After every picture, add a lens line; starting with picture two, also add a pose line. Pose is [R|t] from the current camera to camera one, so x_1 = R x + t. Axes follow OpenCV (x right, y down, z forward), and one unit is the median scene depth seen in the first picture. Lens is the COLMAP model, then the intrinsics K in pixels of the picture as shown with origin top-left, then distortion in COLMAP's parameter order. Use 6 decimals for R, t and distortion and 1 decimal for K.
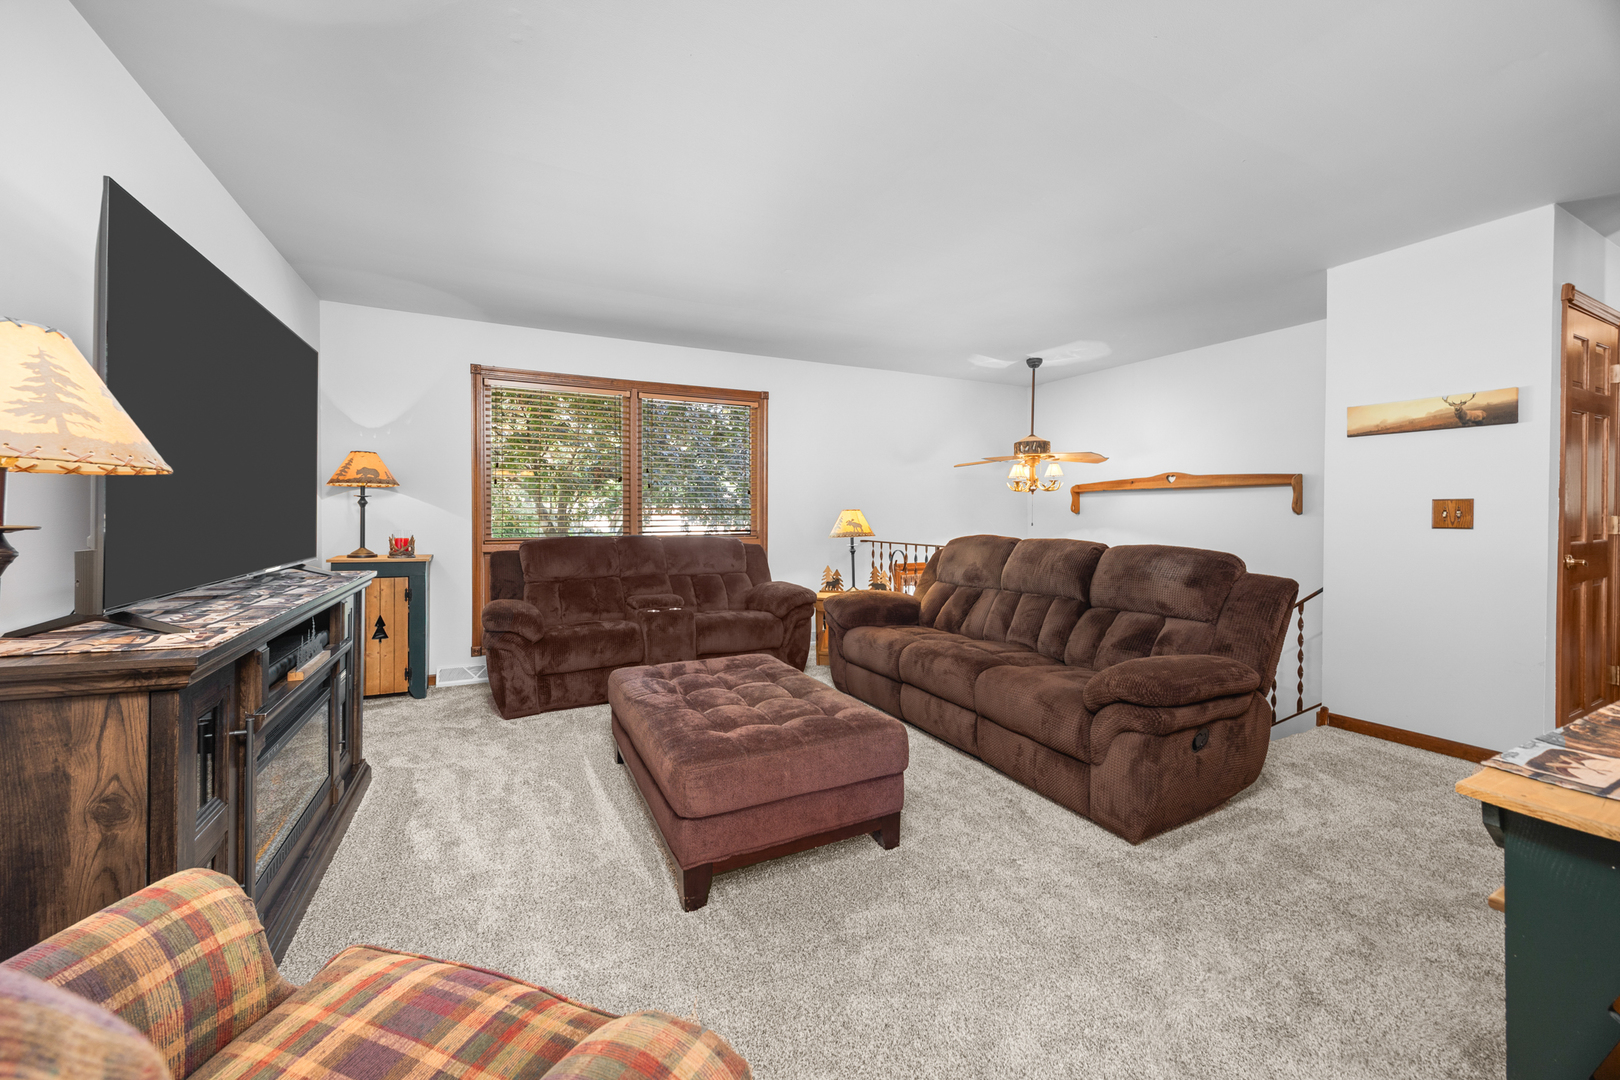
lens RADIAL K [[620.8, 0, 809.7], [0, 620.8, 519.8], [0, 0, 1]] dist [-0.004092, -0.000422]
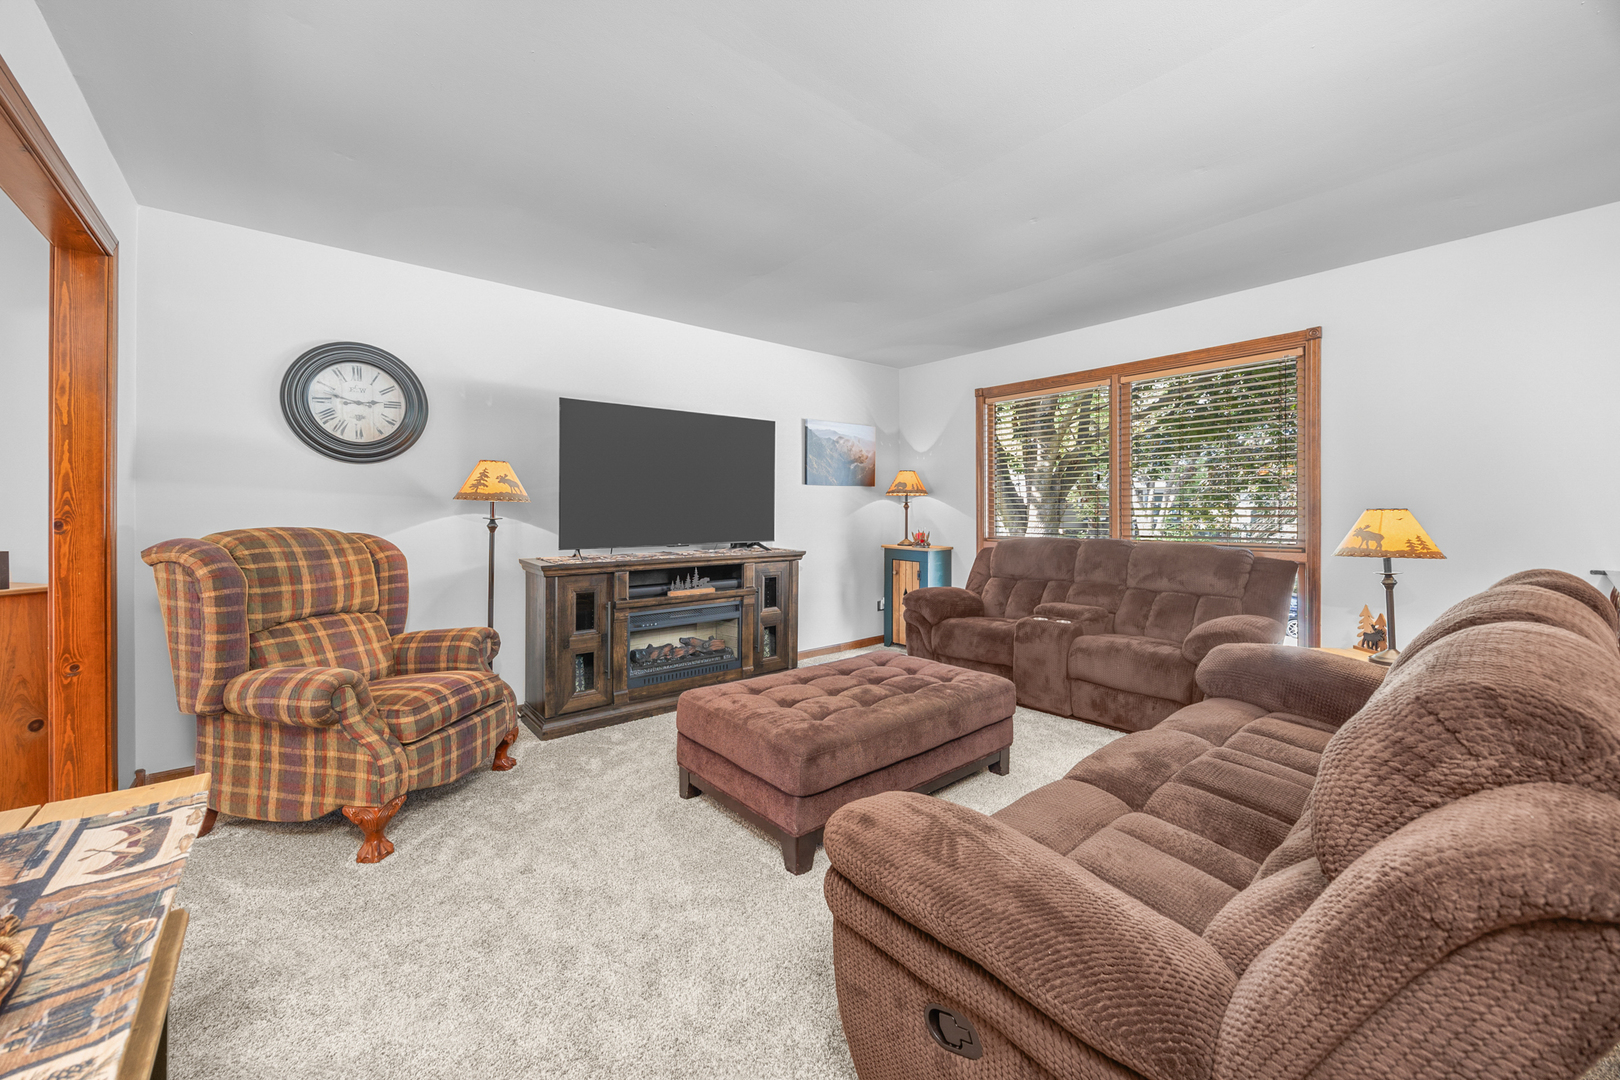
lens RADIAL K [[620.8, 0, 808.3], [0, 620.8, 507.2], [0, 0, 1]] dist [-0.004092, -0.000422]
pose [[0.225208, -0.008674, -0.974272, 0.481902], [-0.006788, 0.999922, -0.010471, -0.008348], [0.974287, 0.008971, 0.225132, 0.364400]]
